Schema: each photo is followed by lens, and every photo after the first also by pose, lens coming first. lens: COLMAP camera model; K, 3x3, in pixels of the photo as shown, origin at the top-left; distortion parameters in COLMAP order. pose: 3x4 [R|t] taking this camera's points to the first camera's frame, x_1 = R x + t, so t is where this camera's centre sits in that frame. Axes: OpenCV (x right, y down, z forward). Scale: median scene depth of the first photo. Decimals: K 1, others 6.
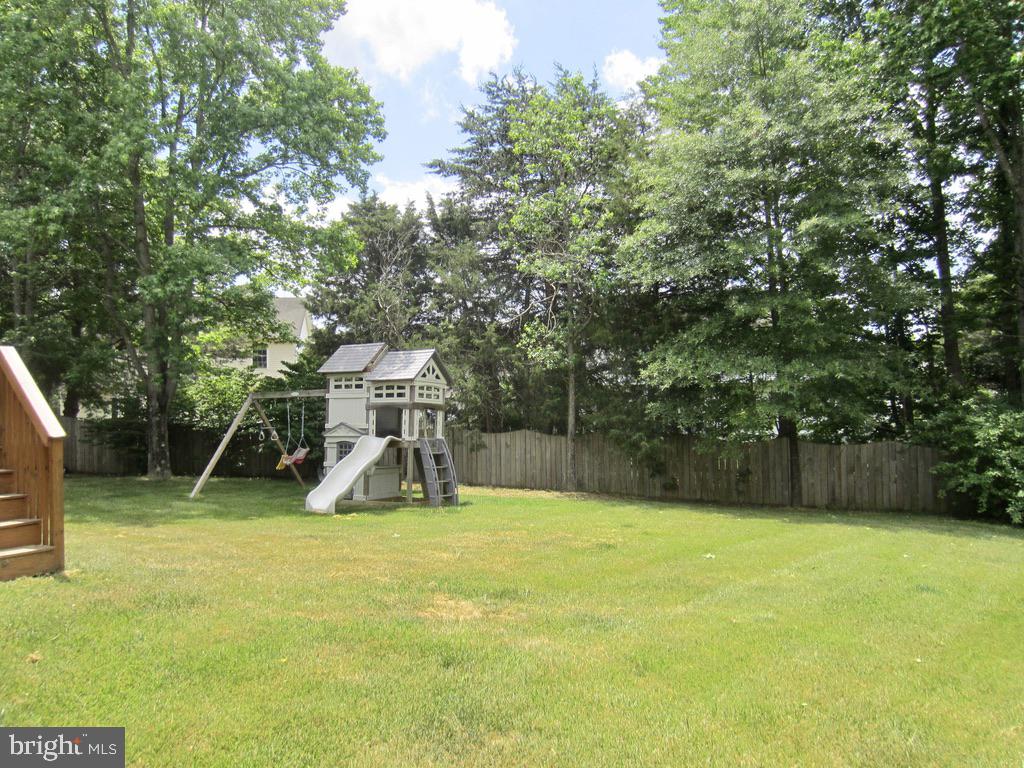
lens RADIAL K [[745.3, 0, 512.0], [0, 745.3, 384.0], [0, 0, 1]] dist [-0.013392, 0.006166]
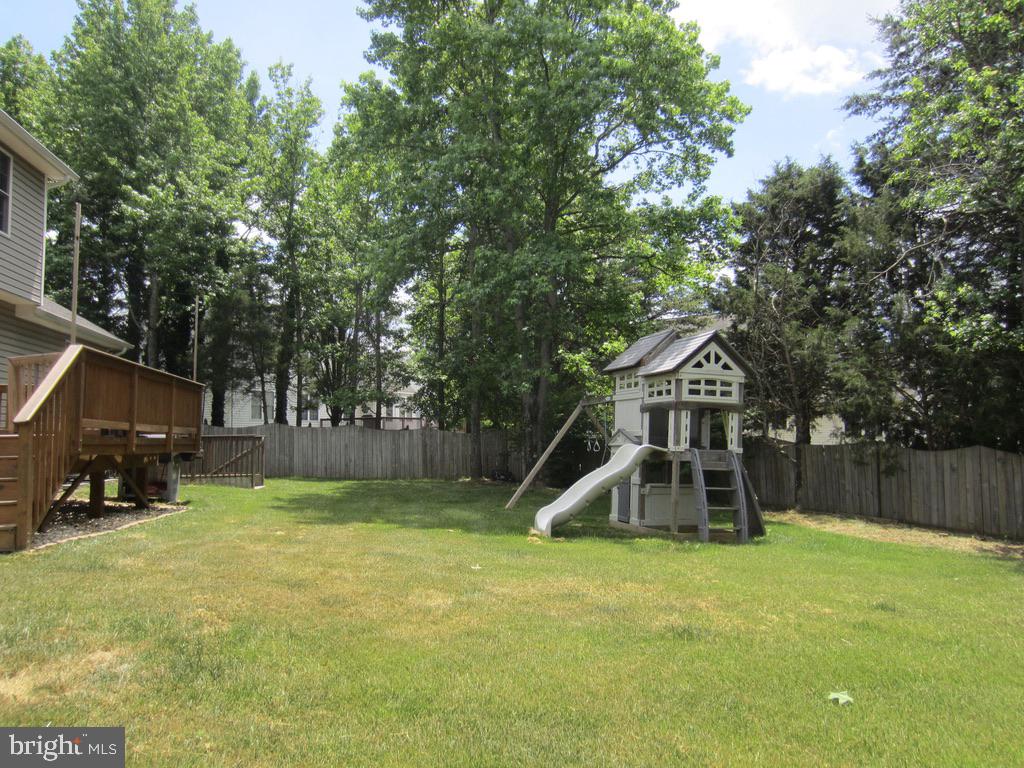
lens RADIAL K [[745.3, 0, 512.0], [0, 745.3, 384.0], [0, 0, 1]] dist [-0.013392, 0.006166]
pose [[0.711113, -0.046576, -0.701533, 0.270120], [0.023668, 0.998824, -0.042323, 0.034266], [0.702679, 0.013493, 0.711379, 0.327534]]
